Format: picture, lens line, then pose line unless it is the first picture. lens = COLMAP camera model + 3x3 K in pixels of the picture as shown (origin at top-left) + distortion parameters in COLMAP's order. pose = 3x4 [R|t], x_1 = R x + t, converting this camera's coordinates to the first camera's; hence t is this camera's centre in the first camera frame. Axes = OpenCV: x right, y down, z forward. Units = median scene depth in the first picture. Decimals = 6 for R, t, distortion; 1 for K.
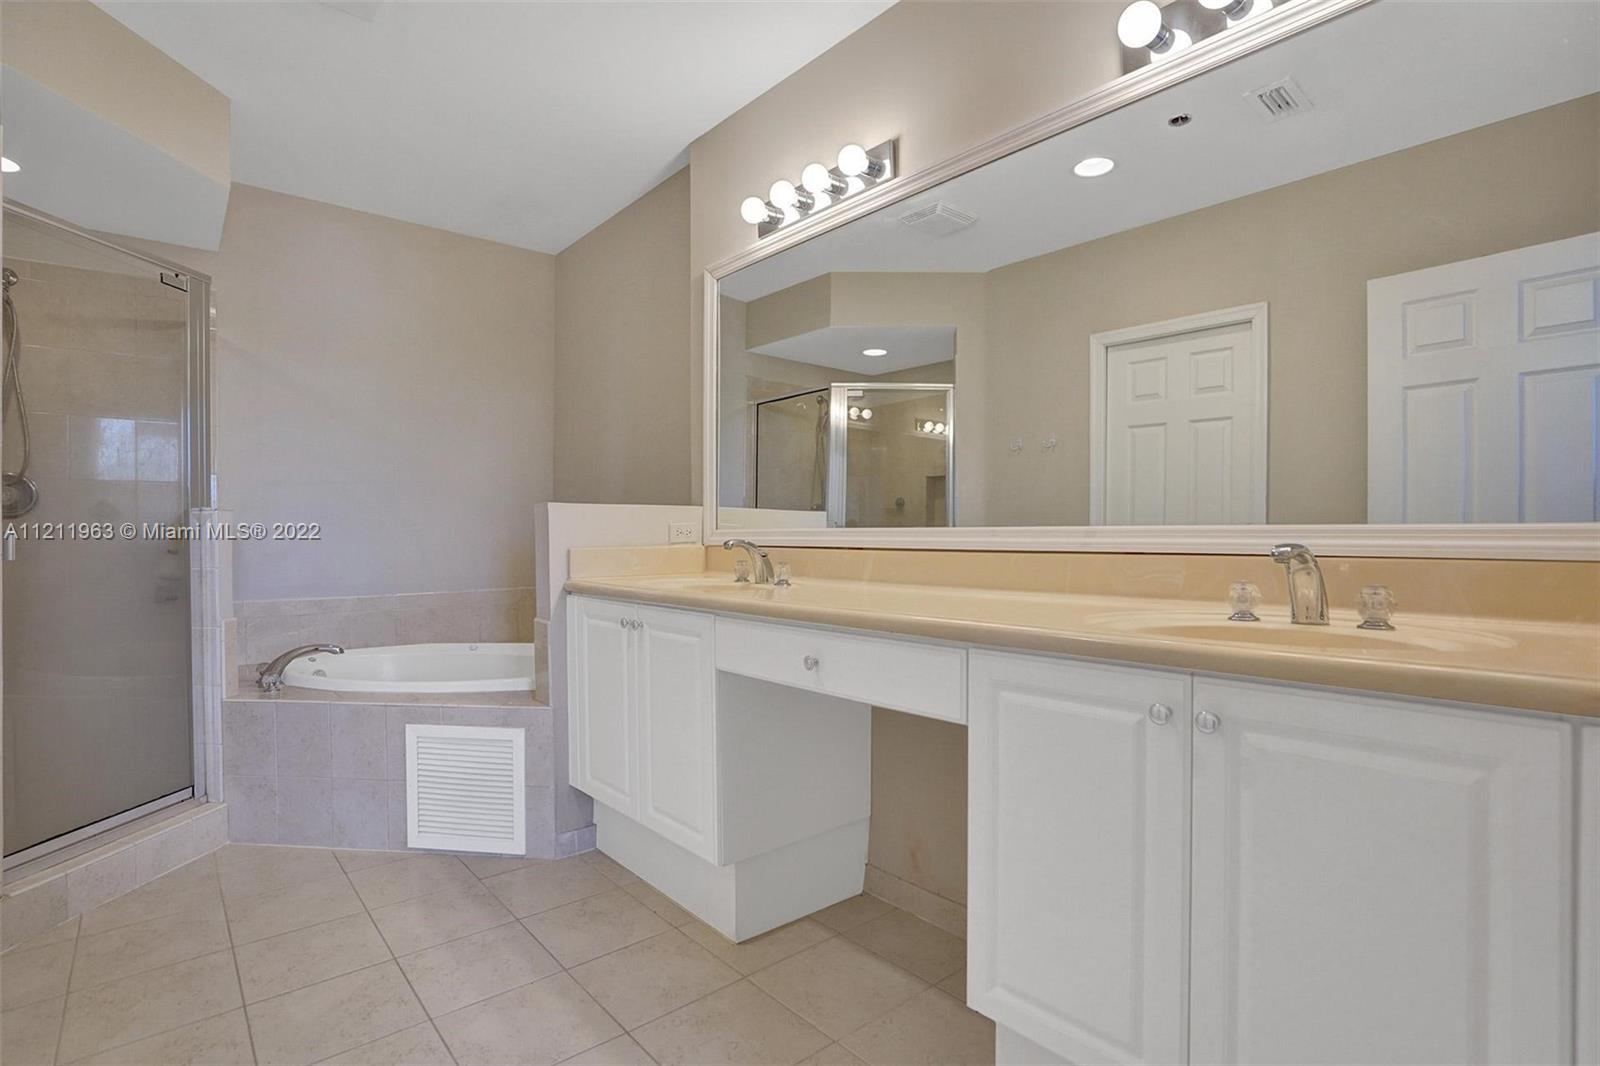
lens RADIAL K [[772.9, 0, 791.1], [0, 772.9, 546.4], [0, 0, 1]] dist [-0.058455, 0.022334]
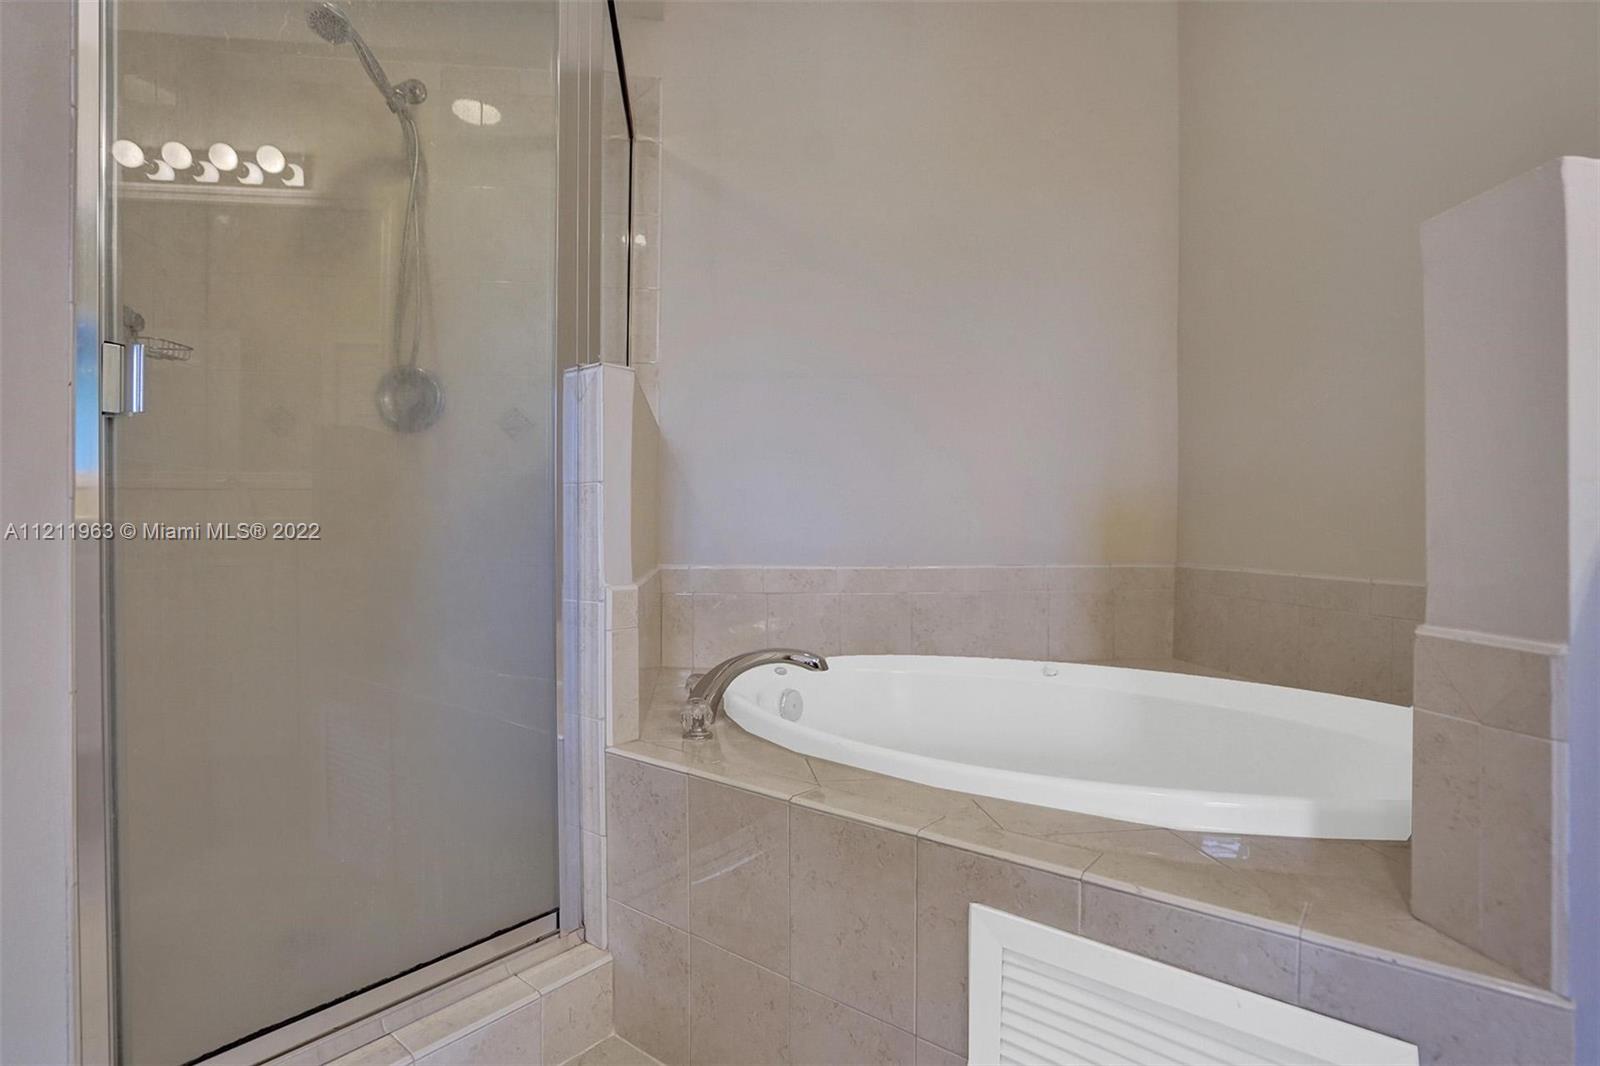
lens RADIAL K [[772.9, 0, 791.1], [0, 772.9, 546.4], [0, 0, 1]] dist [-0.058455, 0.022334]
pose [[0.827665, 0.011938, -0.561095, -0.375495], [-0.014501, 0.999895, -0.000116, 0.069053], [0.561035, 0.008233, 0.827751, 0.651664]]
